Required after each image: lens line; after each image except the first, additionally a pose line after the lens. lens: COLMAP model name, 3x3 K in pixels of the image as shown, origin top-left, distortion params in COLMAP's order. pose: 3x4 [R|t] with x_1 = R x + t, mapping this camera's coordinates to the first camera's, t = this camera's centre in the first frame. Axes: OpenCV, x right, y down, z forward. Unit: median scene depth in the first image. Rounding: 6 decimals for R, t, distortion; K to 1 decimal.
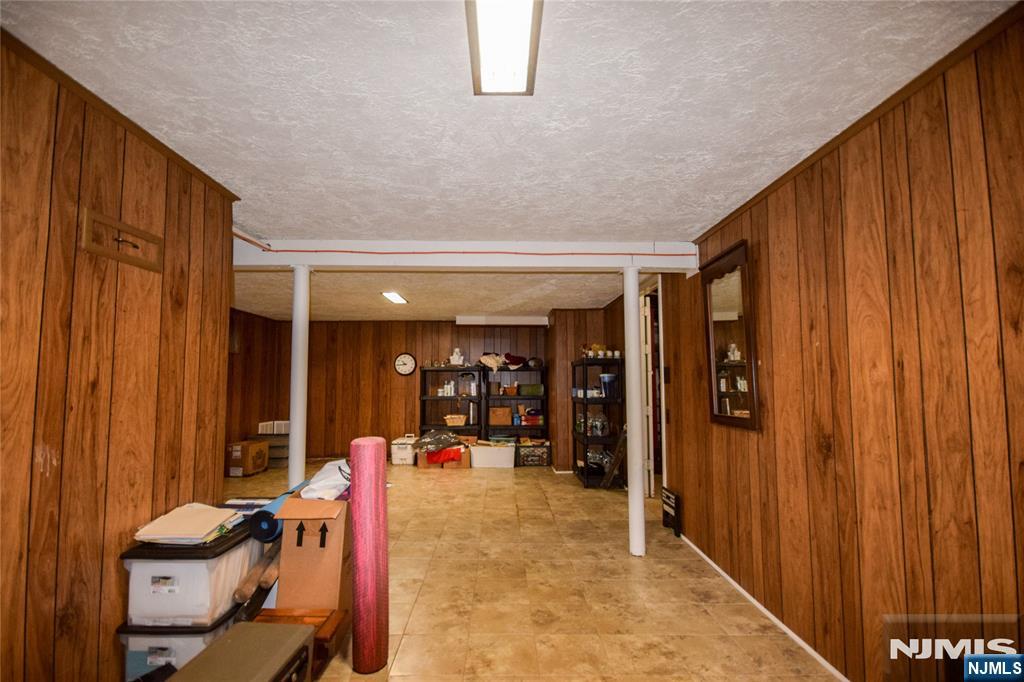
lens RADIAL K [[482.2, 0, 512.0], [0, 482.2, 341.0], [0, 0, 1]] dist [0.002889, -0.008351]
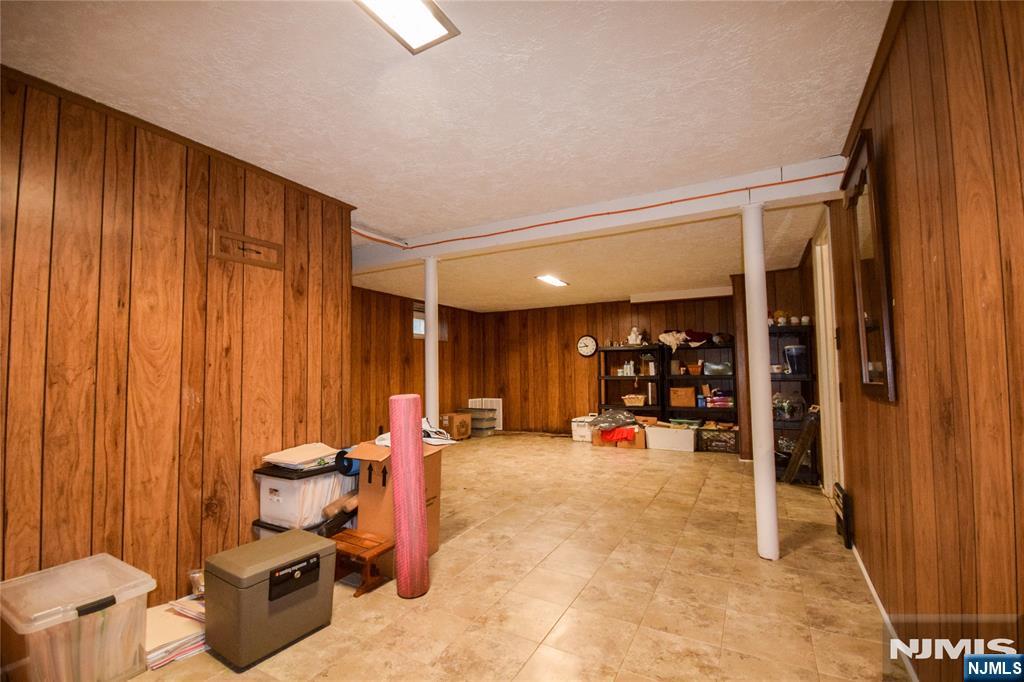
lens RADIAL K [[463.8, 0, 508.2], [0, 463.8, 342.9], [0, 0, 1]] dist [0.003405, -0.010091]
pose [[0.859532, -0.041929, -0.509359, 0.461557], [0.052701, 0.998588, 0.006731, 0.085036], [0.508358, -0.032629, 0.860528, 0.185148]]
